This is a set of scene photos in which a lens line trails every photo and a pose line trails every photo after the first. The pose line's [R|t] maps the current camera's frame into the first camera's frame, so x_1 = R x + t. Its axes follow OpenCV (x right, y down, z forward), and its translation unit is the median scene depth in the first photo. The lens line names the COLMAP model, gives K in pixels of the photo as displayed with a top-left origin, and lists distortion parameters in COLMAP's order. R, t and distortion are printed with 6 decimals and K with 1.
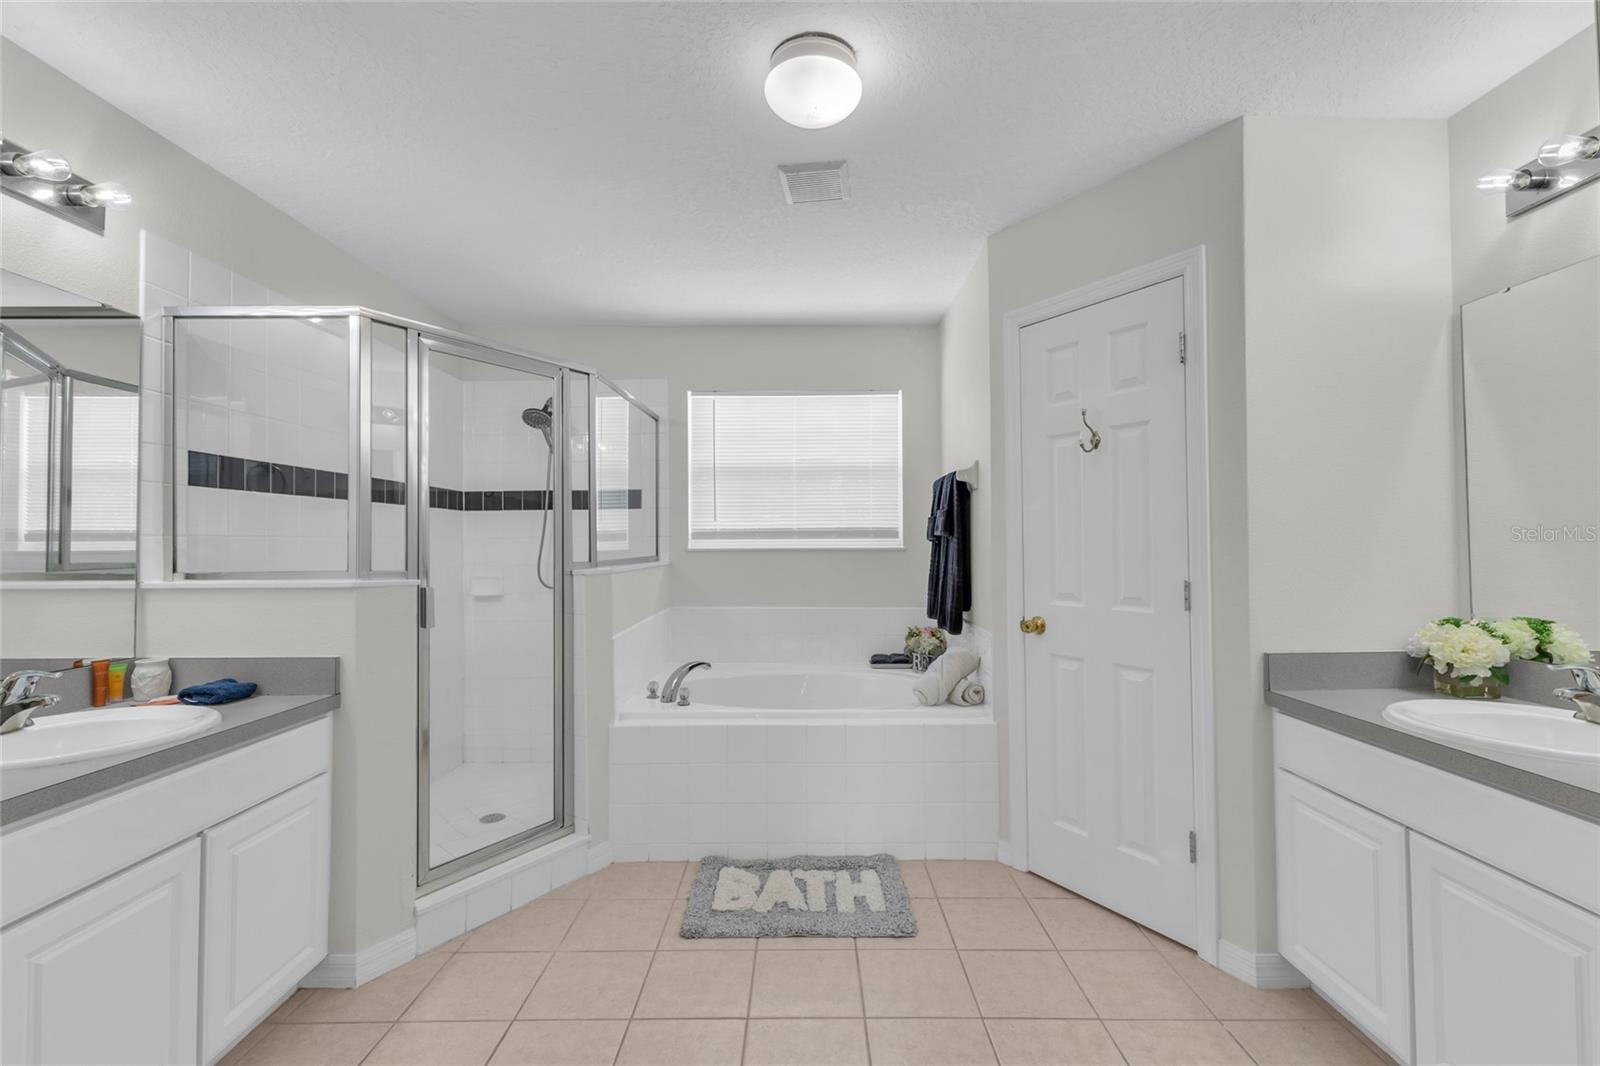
lens RADIAL K [[700.1, 0, 804.8], [0, 700.1, 537.2], [0, 0, 1]] dist [0.014103, -0.001994]
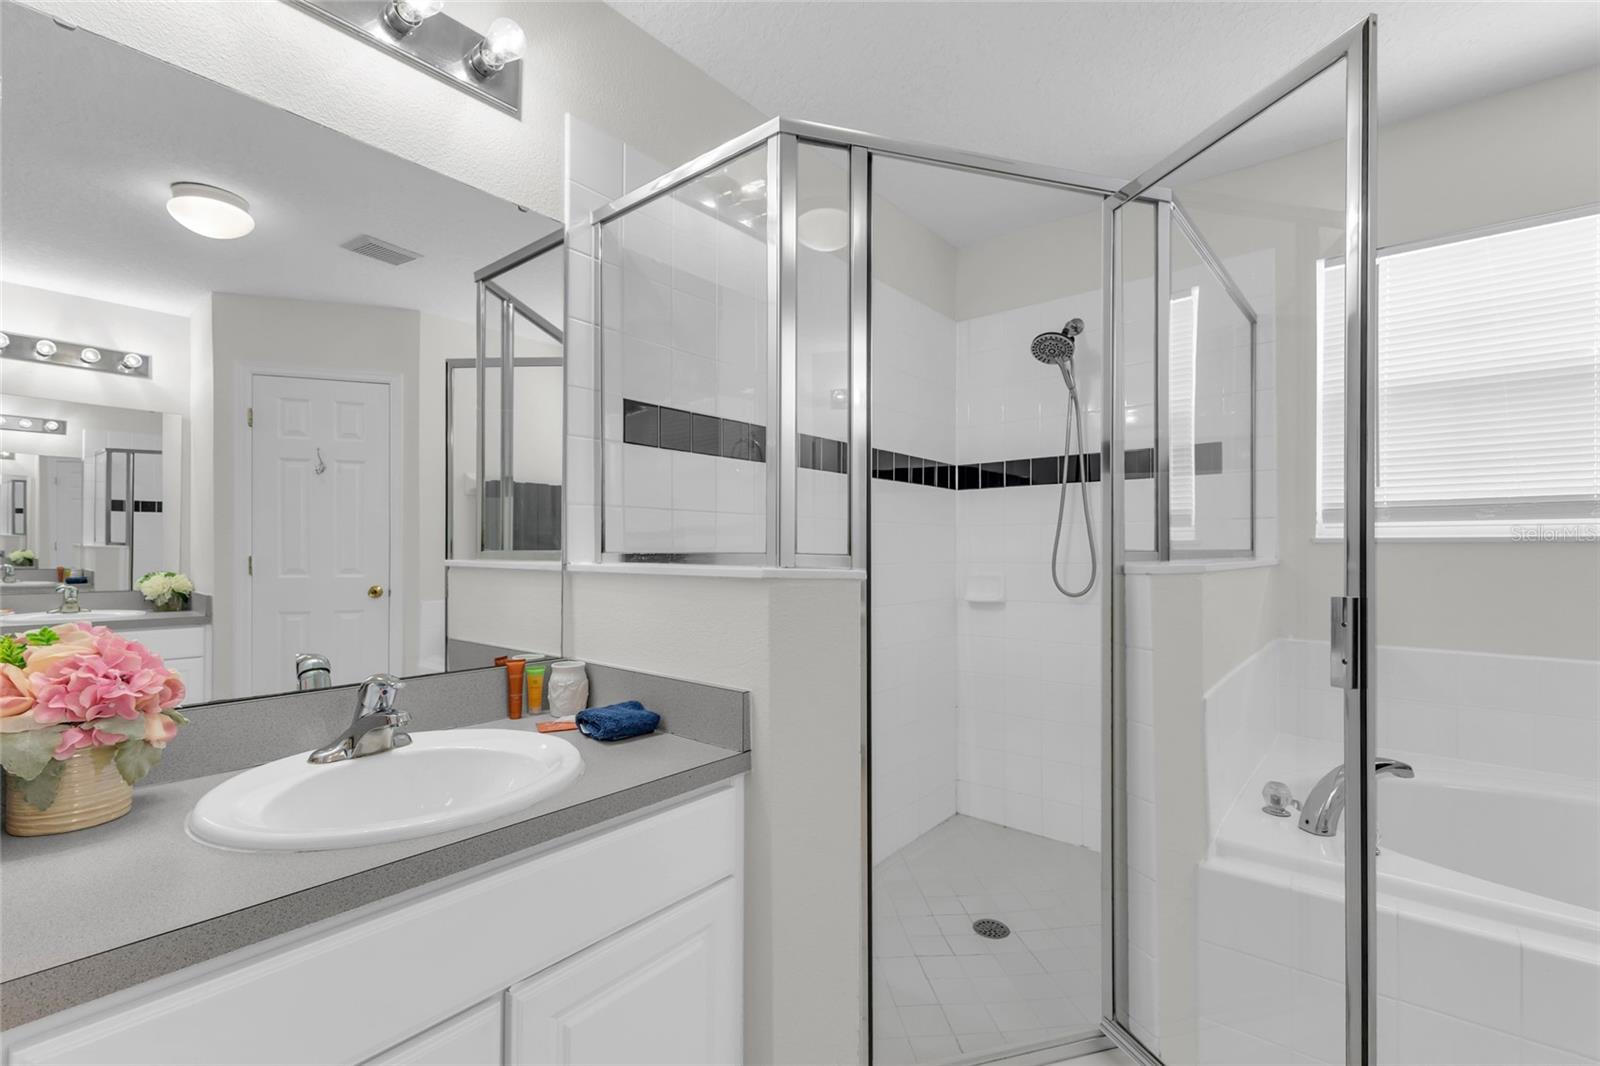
lens RADIAL K [[700.1, 0, 798.0], [0, 700.1, 542.7], [0, 0, 1]] dist [0.014103, -0.001994]
pose [[0.767635, -0.000015, -0.640887, -0.231969], [-0.001209, 0.999998, -0.001472, 0.040500], [0.640886, 0.001905, 0.767634, 0.547702]]
